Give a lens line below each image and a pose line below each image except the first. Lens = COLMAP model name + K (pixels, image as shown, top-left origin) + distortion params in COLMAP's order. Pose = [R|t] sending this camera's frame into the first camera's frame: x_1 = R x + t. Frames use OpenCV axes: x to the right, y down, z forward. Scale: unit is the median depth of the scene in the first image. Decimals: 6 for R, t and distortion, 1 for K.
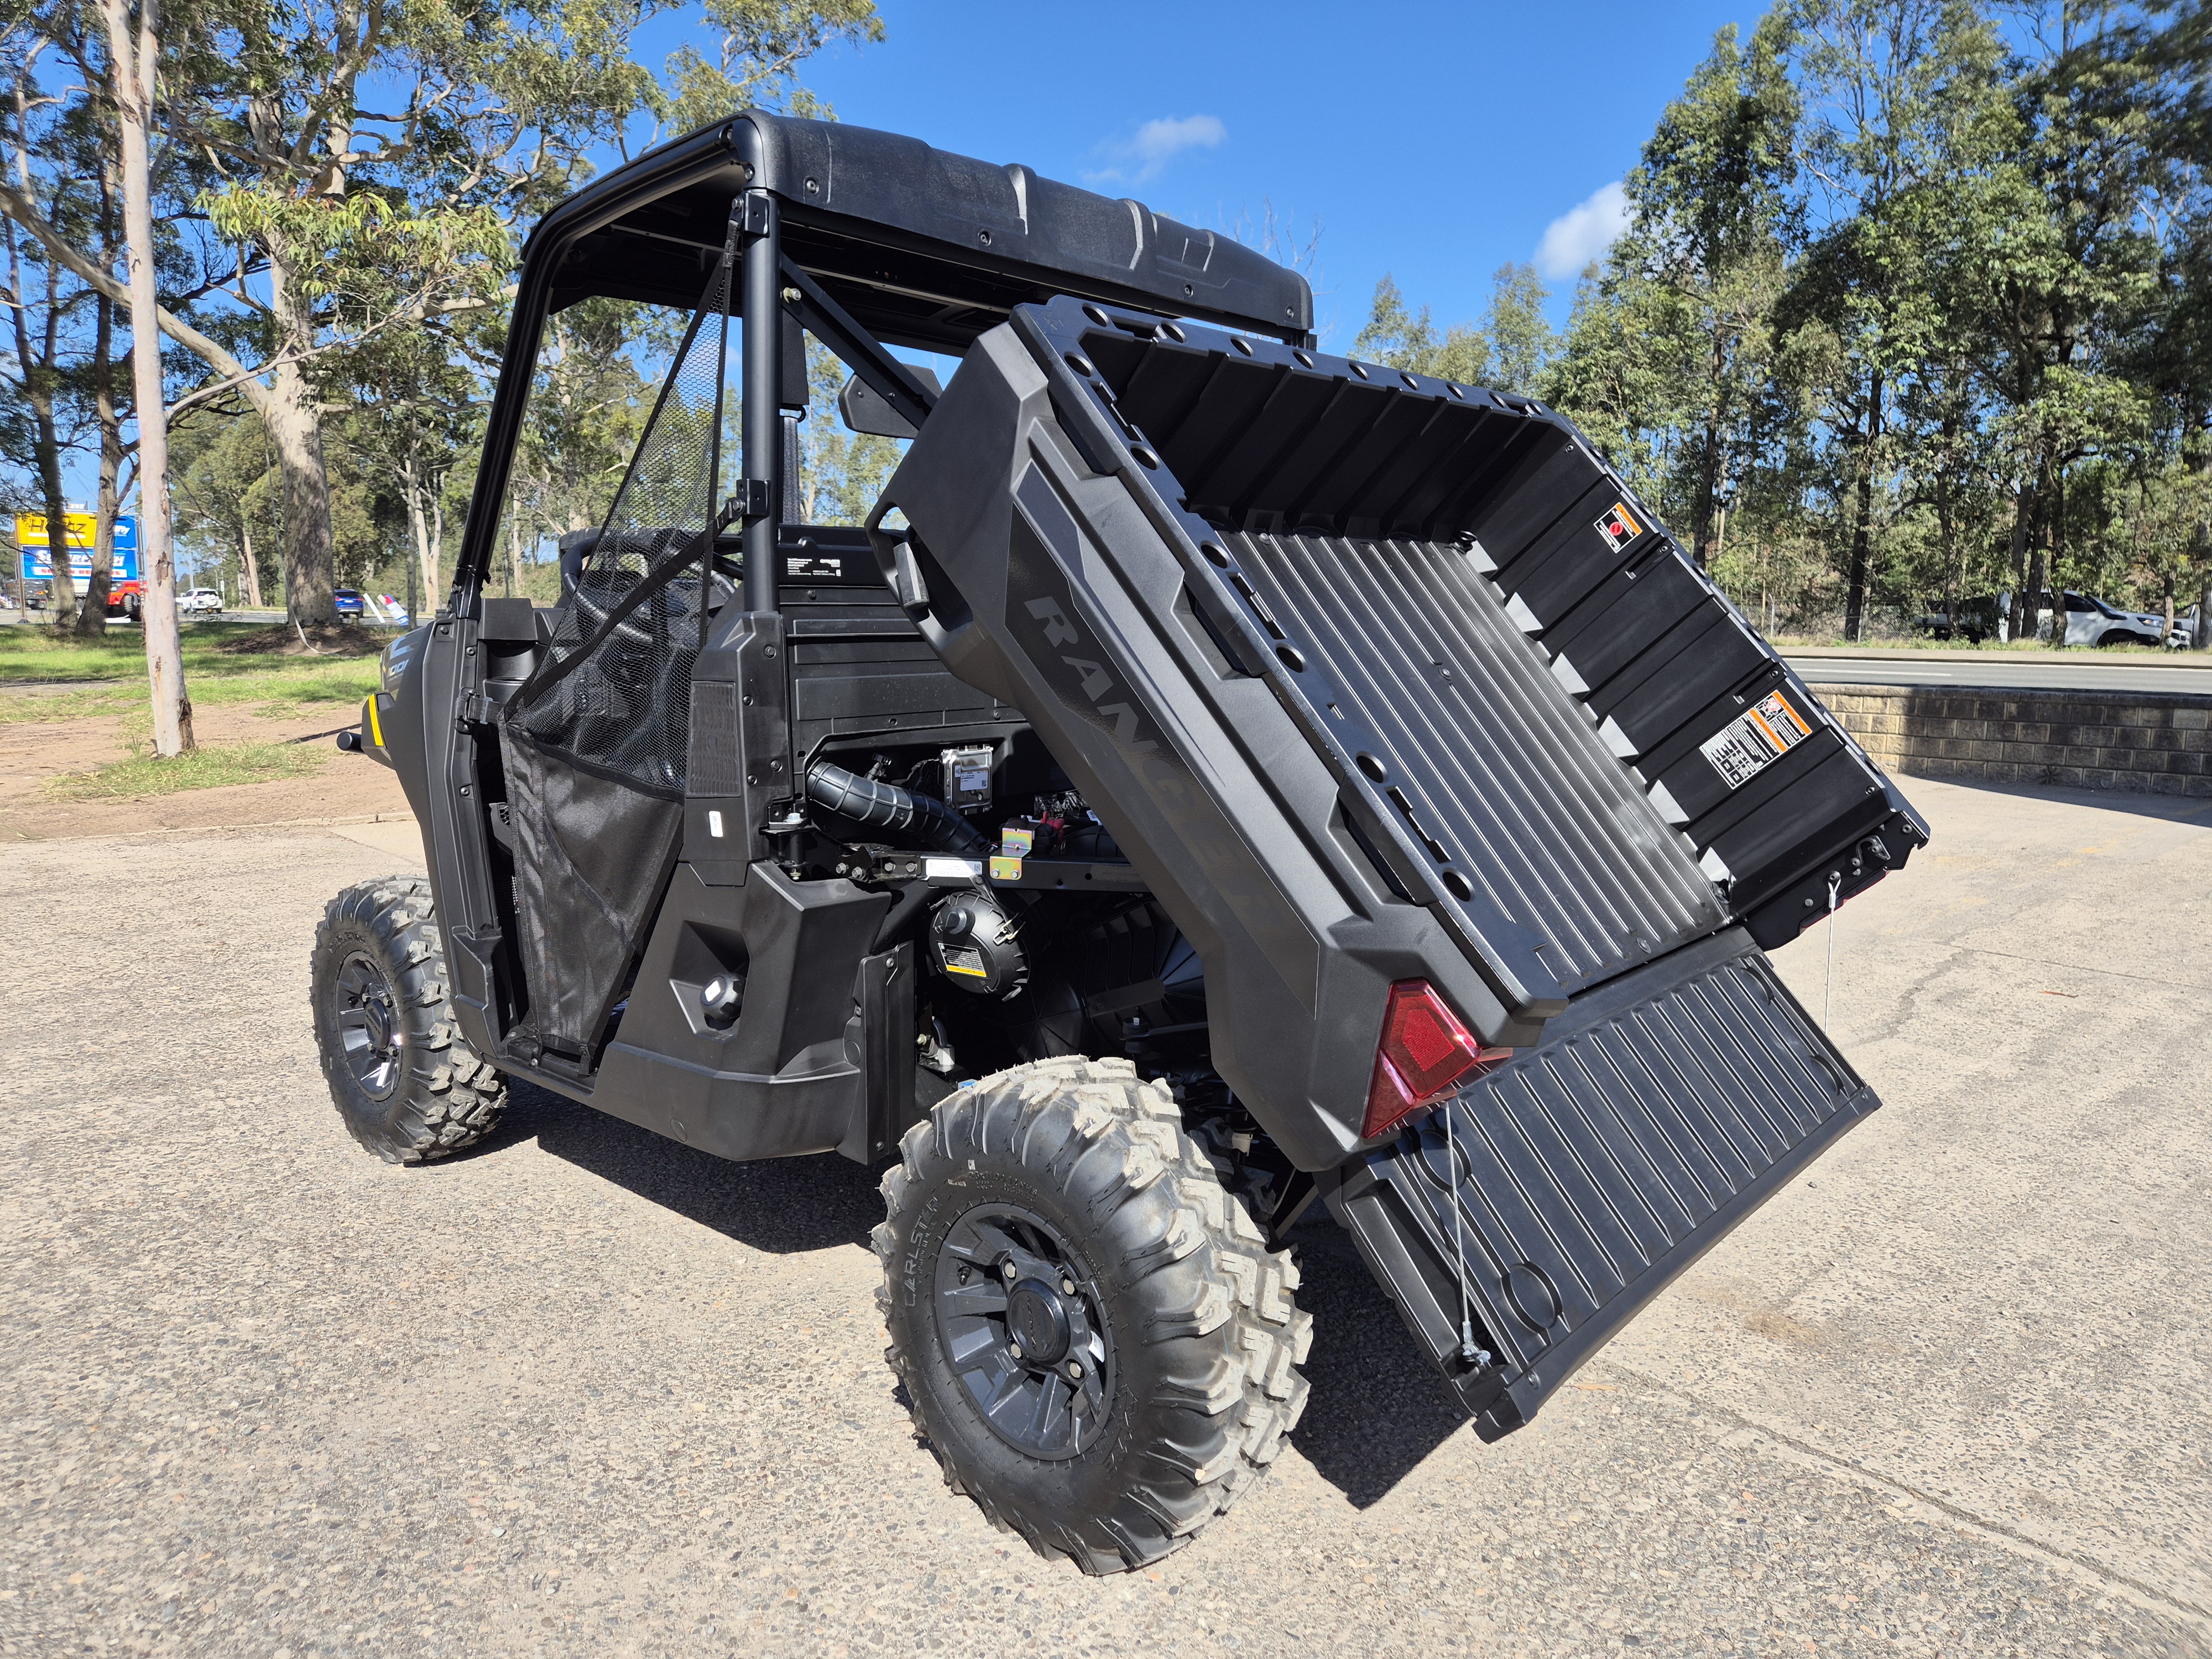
lens RADIAL K [[1480.0, 0, 1110.7], [0, 1480.0, 823.9], [0, 0, 1]] dist [0.057440, -0.046051]
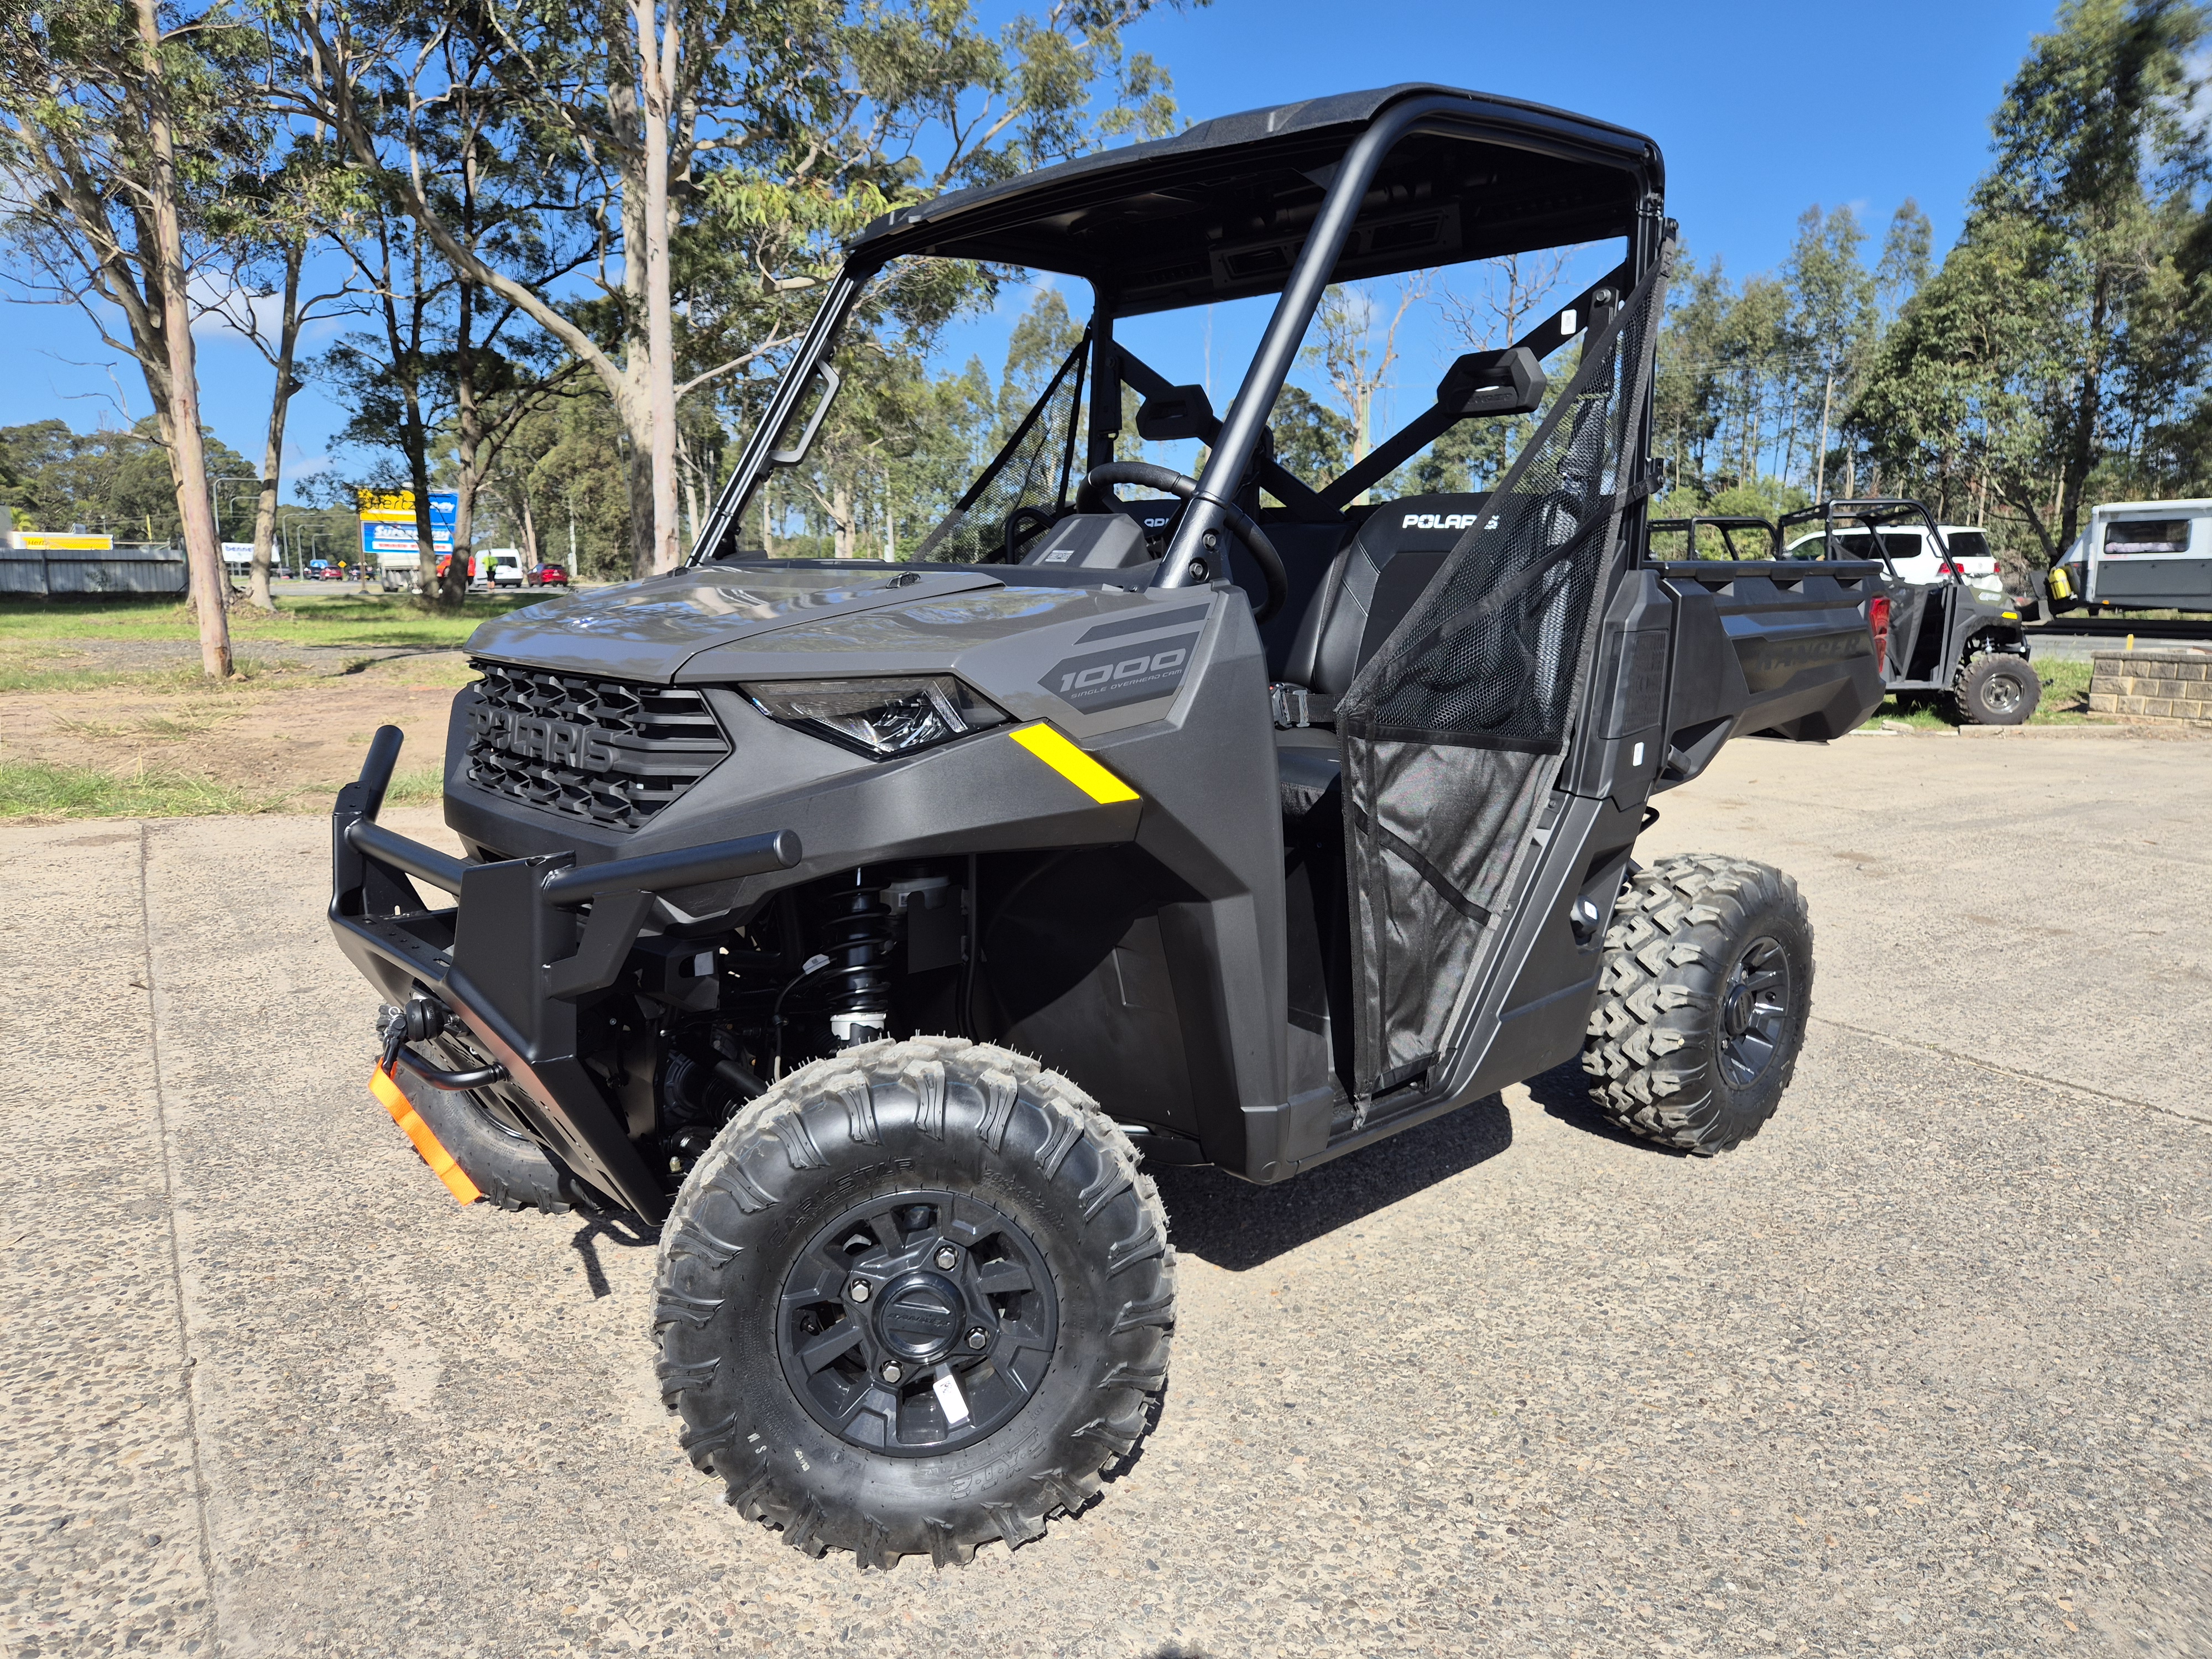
lens RADIAL K [[1480.0, 0, 1112.7], [0, 1480.0, 851.3], [0, 0, 1]] dist [0.057440, -0.046051]
pose [[0.990557, 0.024233, -0.134943, -0.381017], [-0.019216, 0.999079, 0.038356, 0.005420], [0.135748, -0.035400, 0.990111, -0.036799]]
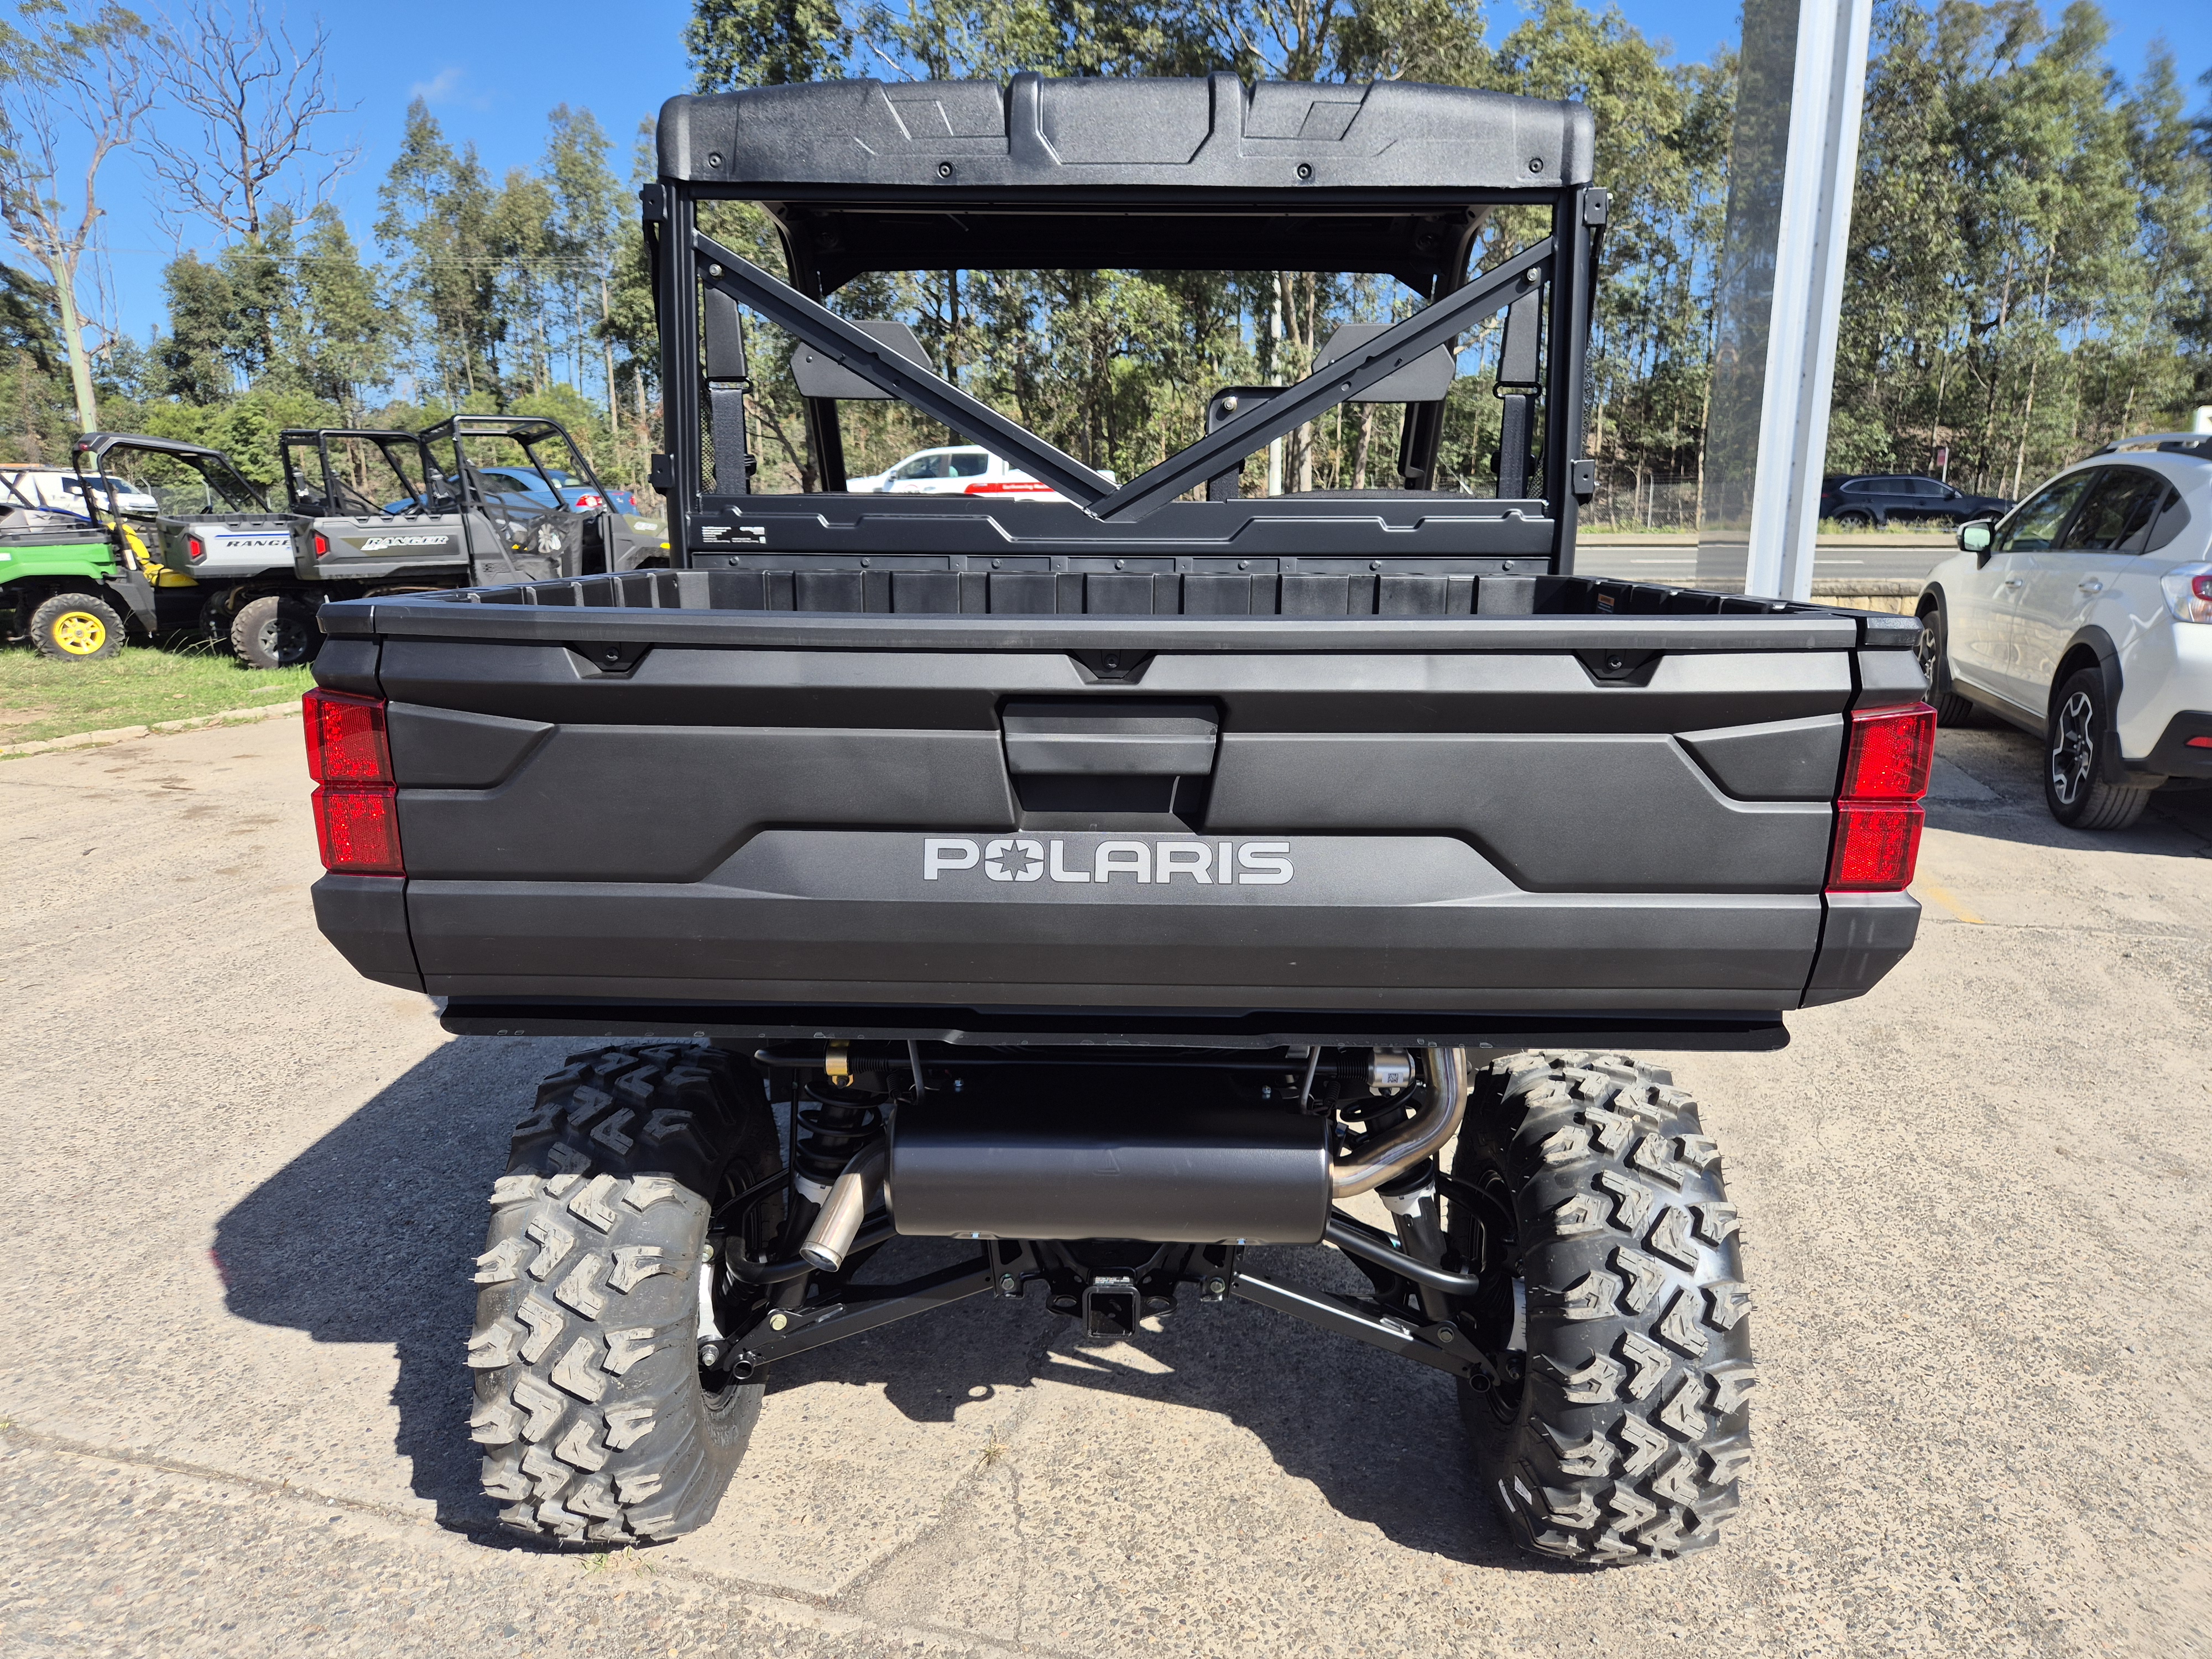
lens RADIAL K [[1480.0, 0, 1110.4], [0, 1480.0, 854.4], [0, 0, 1]] dist [0.057440, -0.046051]
pose [[0.837082, -0.136890, 0.529674, -0.035874], [0.084198, 0.988890, 0.122507, -0.057173], [-0.540559, -0.057951, 0.839308, 0.230447]]
